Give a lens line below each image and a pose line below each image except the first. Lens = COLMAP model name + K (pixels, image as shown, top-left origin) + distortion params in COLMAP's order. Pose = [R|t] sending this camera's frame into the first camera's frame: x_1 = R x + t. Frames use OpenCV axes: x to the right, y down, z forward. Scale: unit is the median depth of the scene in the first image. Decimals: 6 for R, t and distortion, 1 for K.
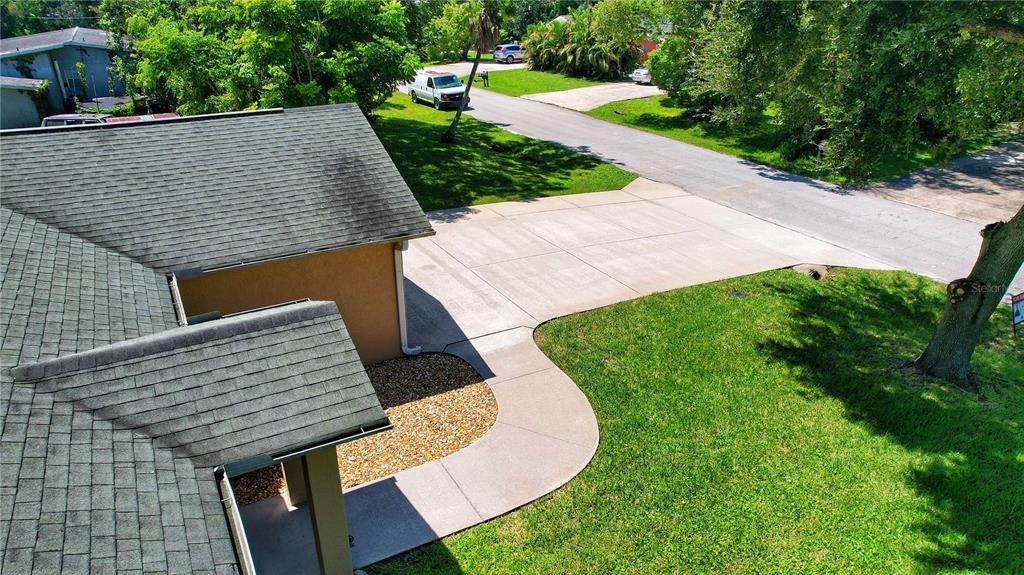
lens RADIAL K [[655.9, 0, 512.0], [0, 655.9, 287.5], [0, 0, 1]] dist [-0.047522, -0.000045]
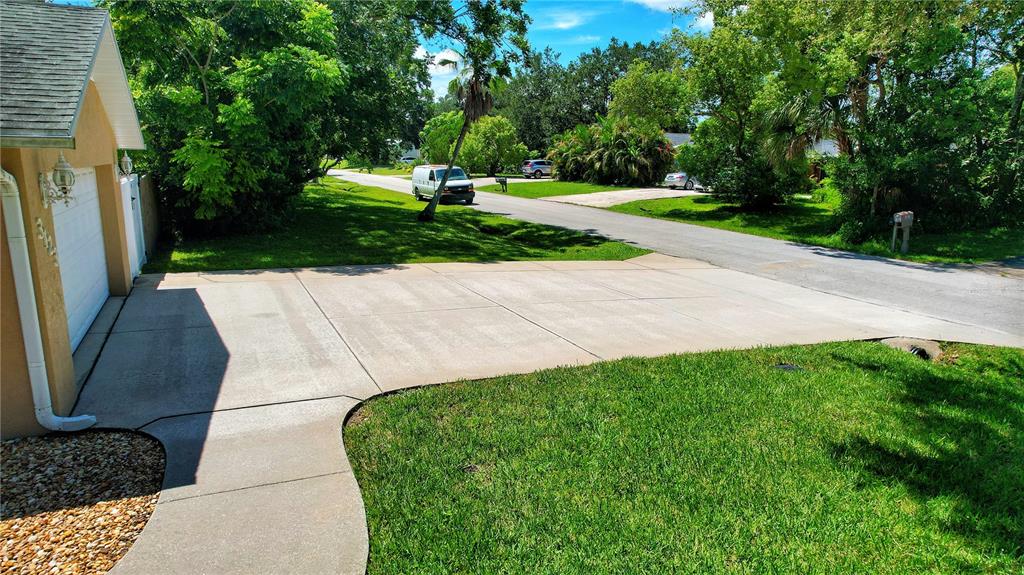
lens RADIAL K [[659.7, 0, 512.0], [0, 659.7, 287.5], [0, 0, 1]] dist [-0.075084, 0.066851]
pose [[0.996599, 0.020688, -0.079764, 0.119272], [-0.037514, 0.975755, -0.215627, 0.052812], [0.073369, 0.217885, 0.973213, 0.326257]]
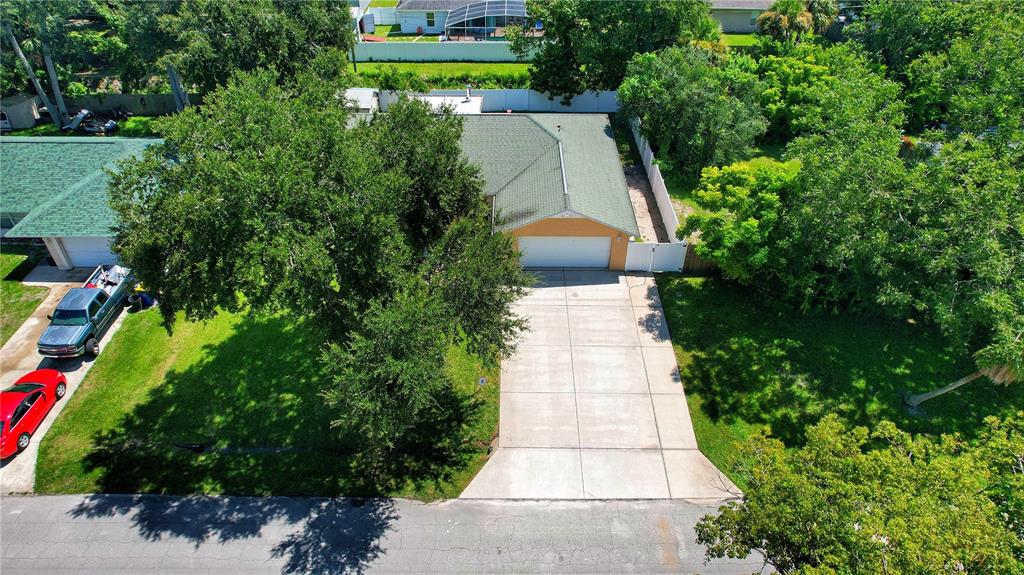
lens RADIAL K [[645.3, 0, 510.1], [0, 645.3, 308.9], [0, 0, 1]] dist [-0.070964, 0.050645]
pose [[-0.506687, 0.542770, -0.669828, 1.081718], [-0.367027, 0.567219, 0.737261, -1.135490], [0.780102, 0.619405, -0.088191, 0.823418]]
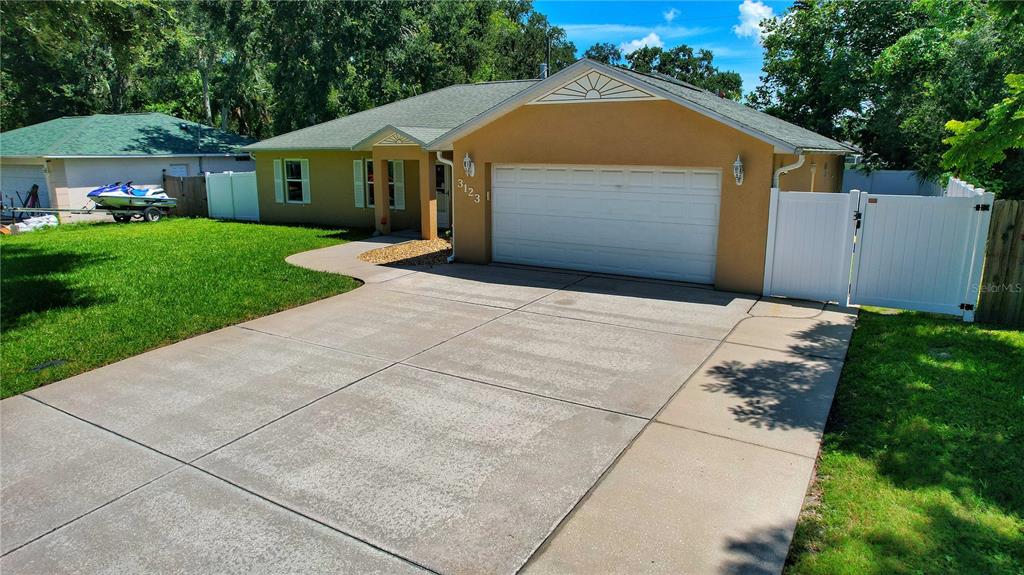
lens RADIAL K [[655.9, 0, 512.0], [0, 655.9, 287.5], [0, 0, 1]] dist [-0.047522, -0.000045]
pose [[-0.878635, 0.087054, -0.469491, 0.185992], [-0.205786, 0.818206, 0.536835, -0.310959], [0.430874, 0.568297, -0.700989, 1.135795]]
